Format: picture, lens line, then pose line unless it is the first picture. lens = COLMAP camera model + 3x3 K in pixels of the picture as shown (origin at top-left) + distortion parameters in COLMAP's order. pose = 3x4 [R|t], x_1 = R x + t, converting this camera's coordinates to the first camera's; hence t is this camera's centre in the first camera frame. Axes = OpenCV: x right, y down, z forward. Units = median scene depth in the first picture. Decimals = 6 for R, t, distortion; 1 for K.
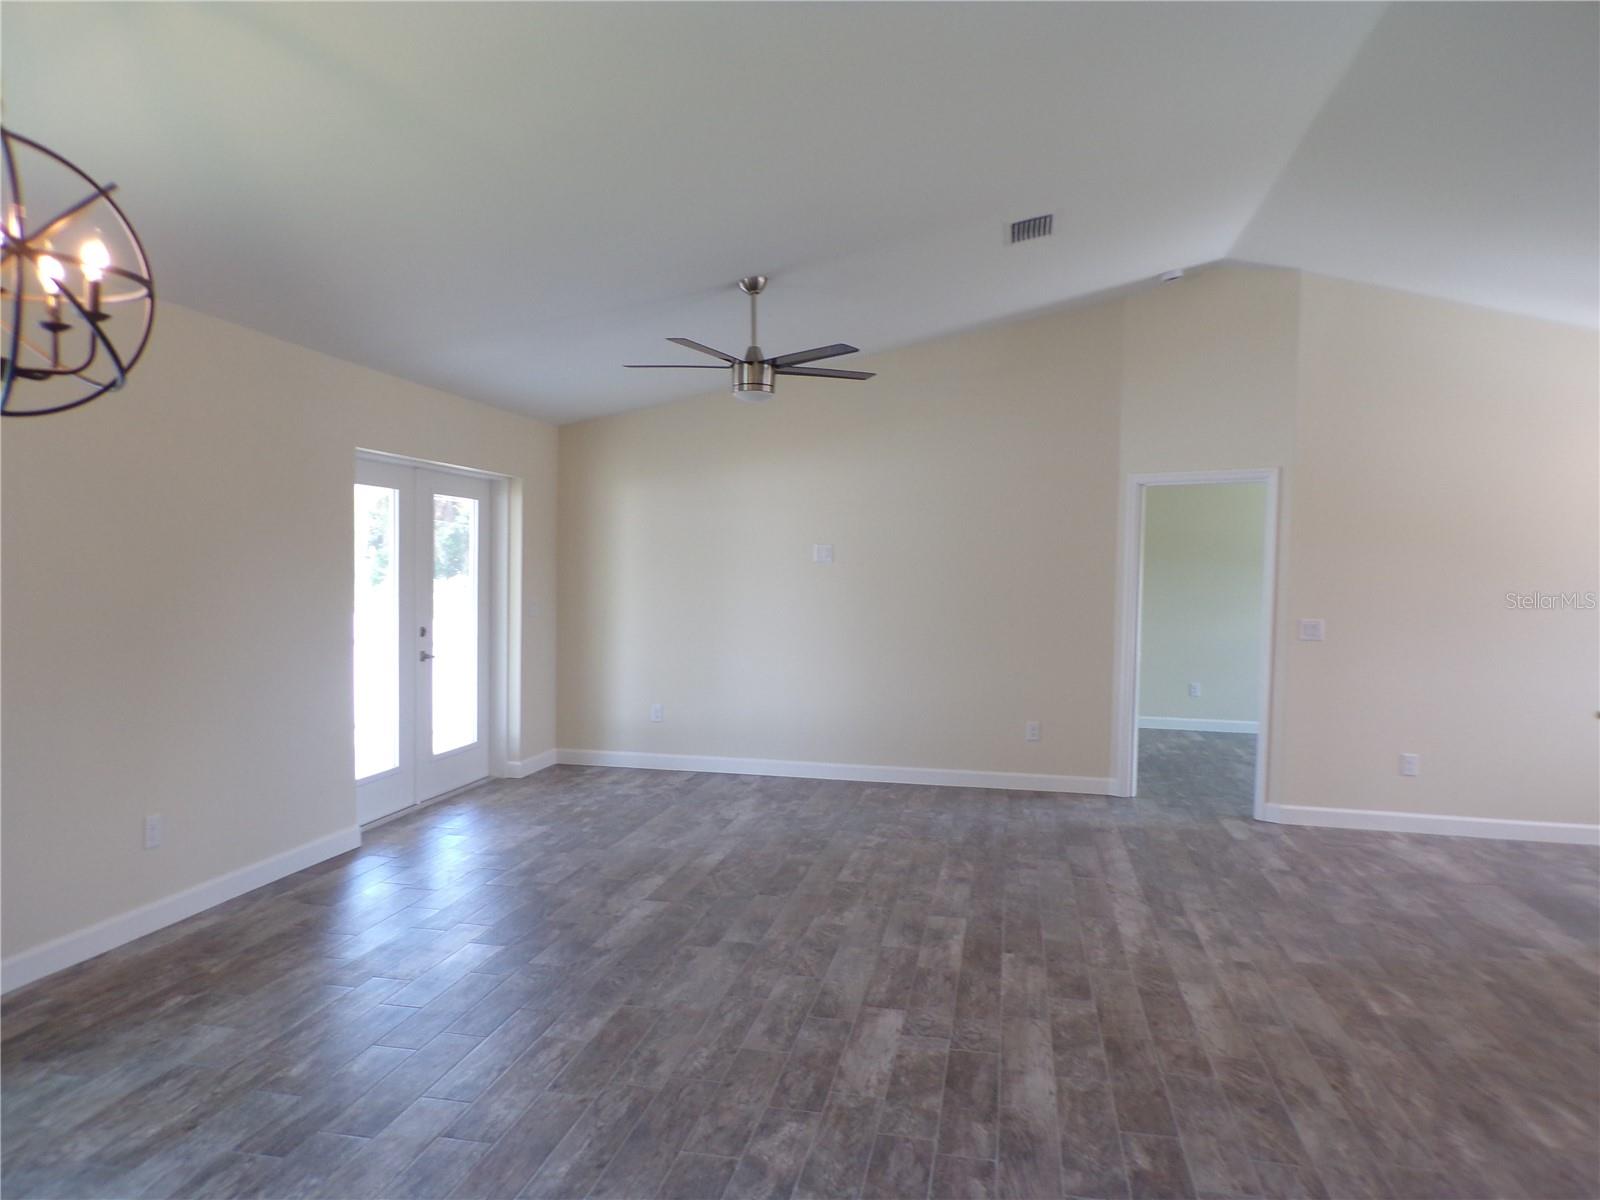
lens RADIAL K [[1090.5, 0, 805.6], [0, 1090.5, 603.9], [0, 0, 1]] dist [0.009793, 0.001141]
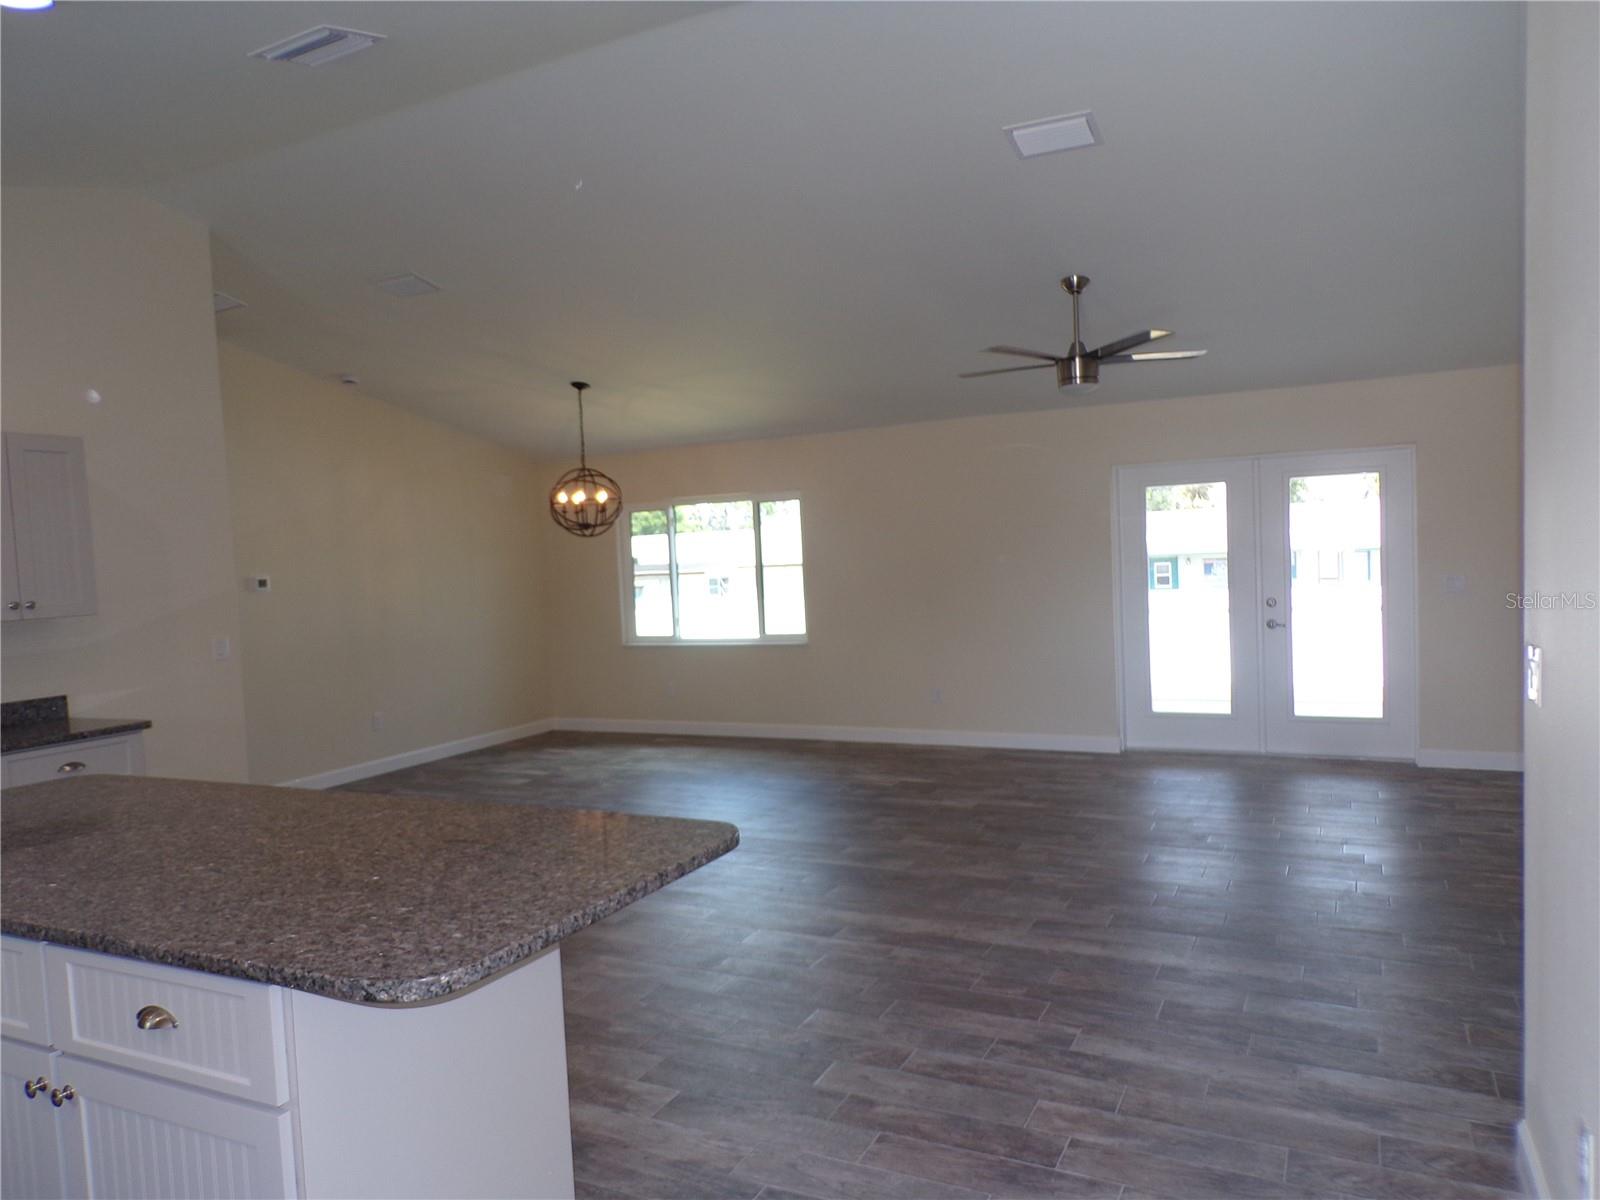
lens RADIAL K [[1090.5, 0, 809.8], [0, 1090.5, 603.9], [0, 0, 1]] dist [0.009793, 0.001141]
pose [[-0.272383, 0.036660, -0.961490, 1.340992], [0.008185, 0.999326, 0.035784, -0.026866], [0.962154, 0.001878, -0.272500, 1.315967]]
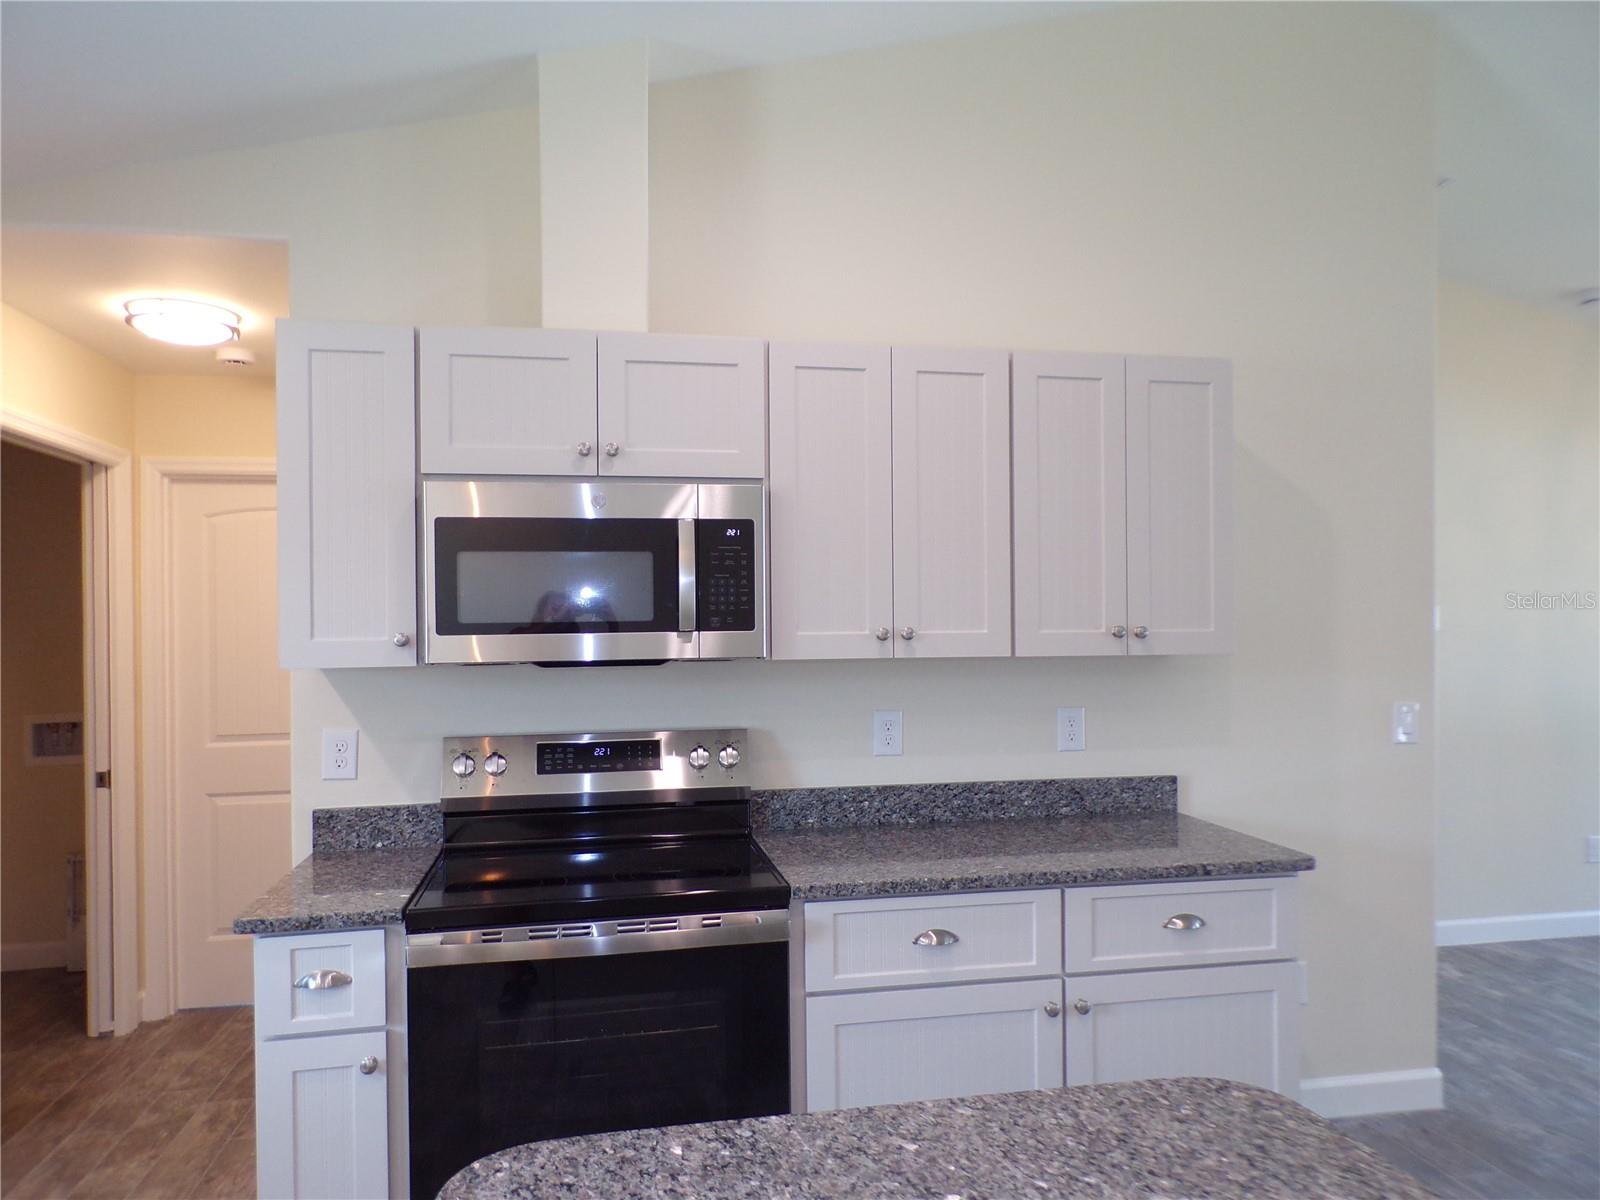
lens RADIAL K [[1090.5, 0, 802.5], [0, 1090.5, 601.5], [0, 0, 1]] dist [0.009793, 0.001141]
pose [[-0.925182, -0.021812, -0.378895, 0.958219], [-0.030025, 0.999425, 0.015780, -0.016497], [0.378333, 0.025975, -0.925305, 0.825093]]
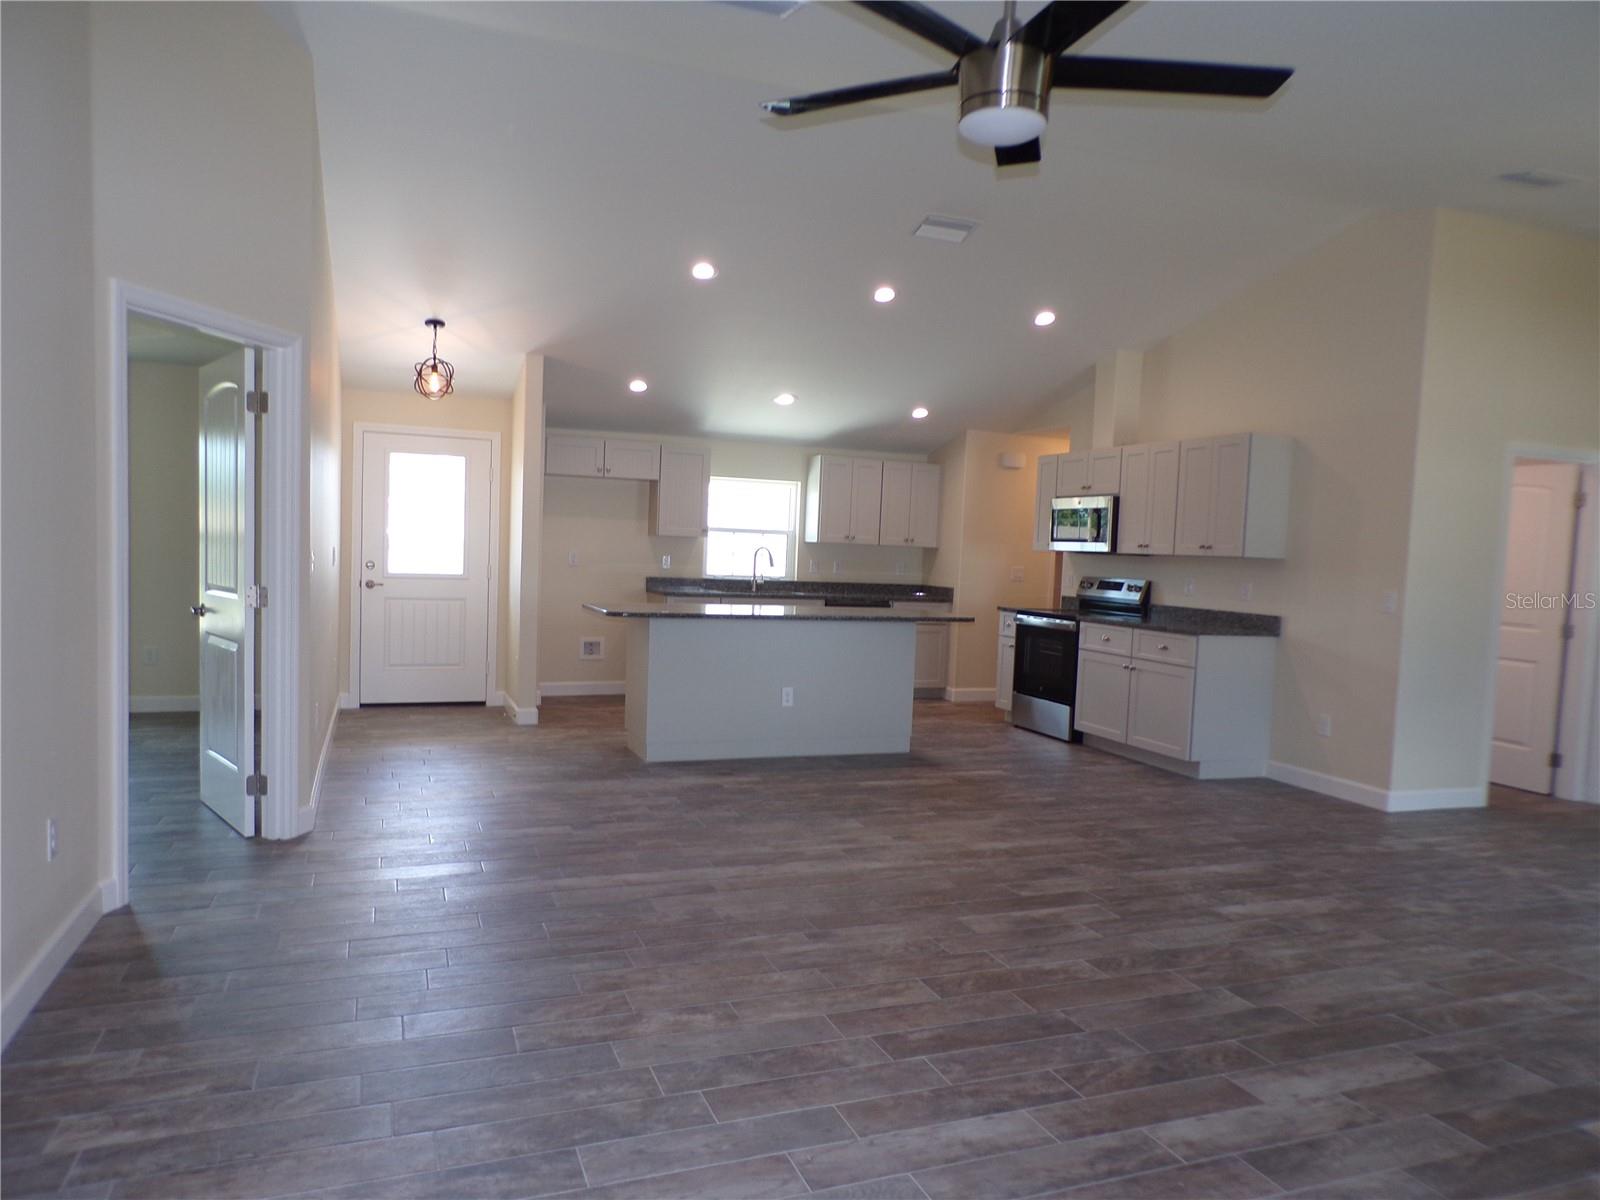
lens RADIAL K [[1090.5, 0, 807.2], [0, 1090.5, 606.3], [0, 0, 1]] dist [0.009793, 0.001141]
pose [[-0.536544, -0.090265, 0.839031, -0.535580], [-0.027193, 0.995596, 0.089719, -0.035065], [-0.843434, 0.025322, -0.536635, 1.692003]]
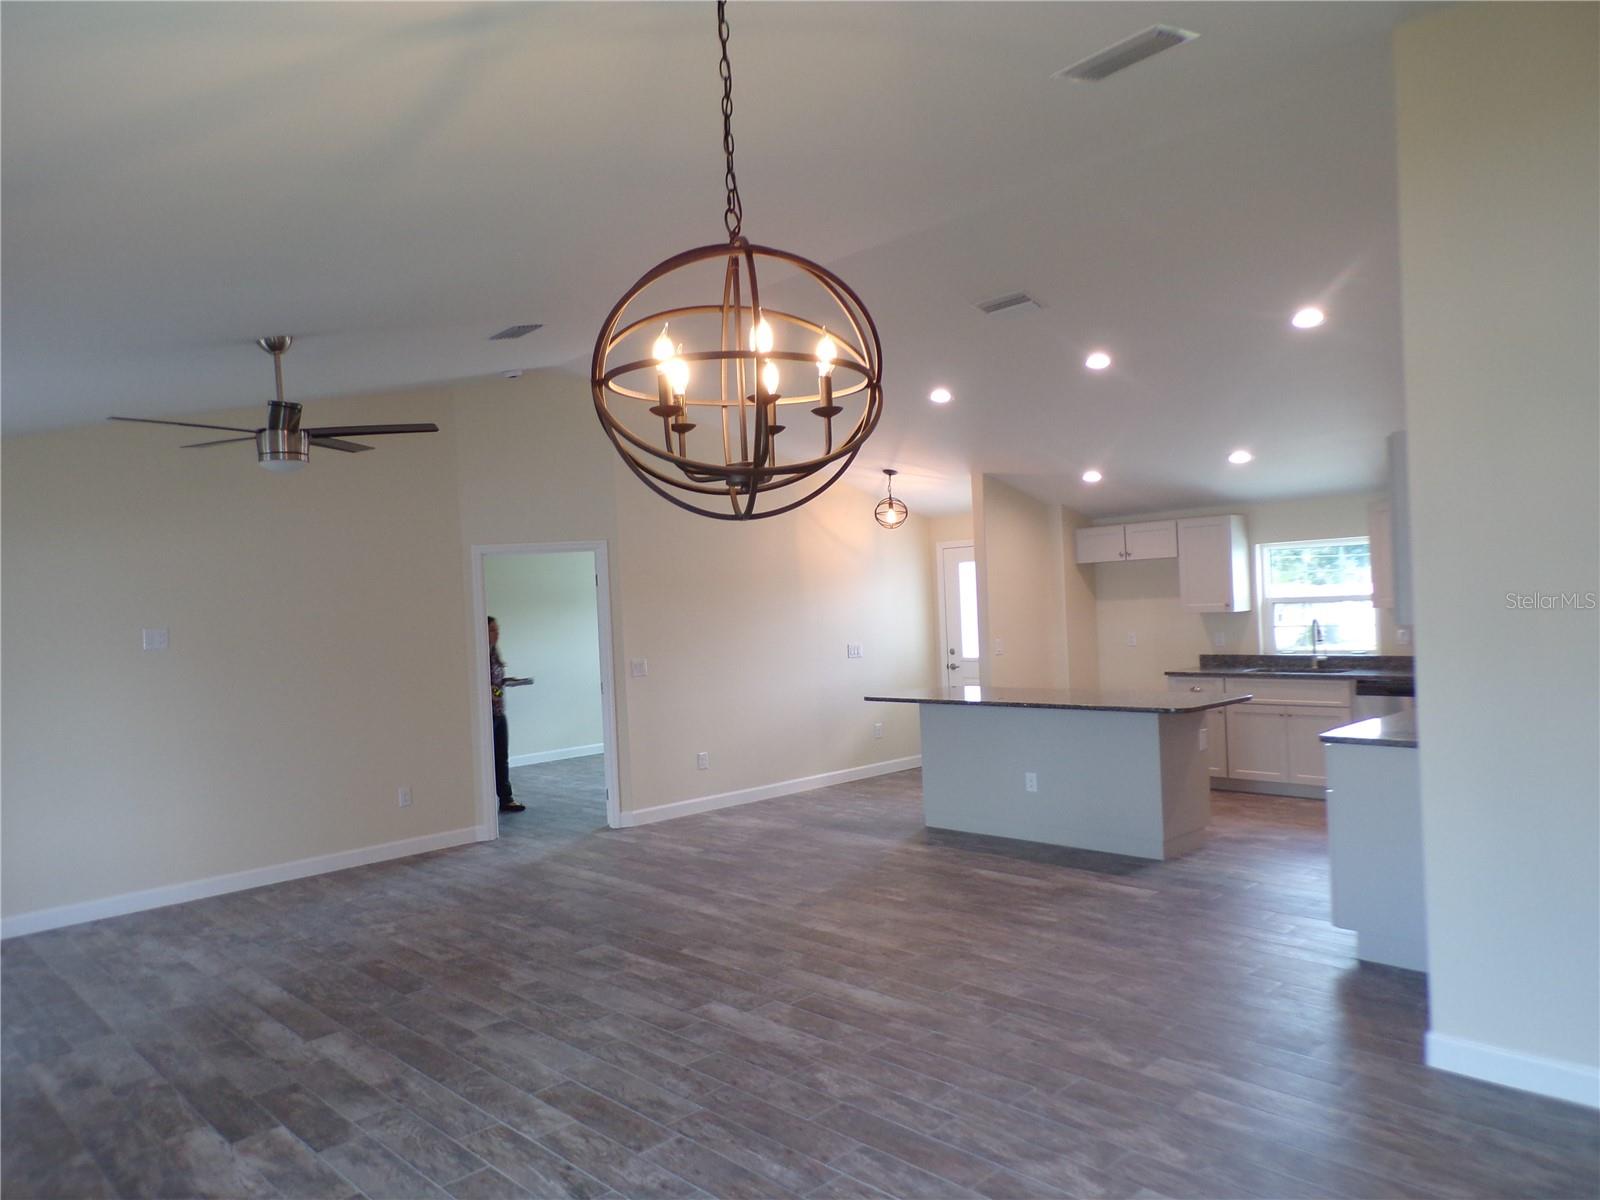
lens RADIAL K [[1090.5, 0, 804.5], [0, 1090.5, 611.6], [0, 0, 1]] dist [0.009793, 0.001141]
pose [[0.573550, -0.050767, 0.817596, -0.695303], [0.087393, 0.996174, 0.000549, -0.040645], [-0.814496, 0.071137, 0.575792, 0.167990]]
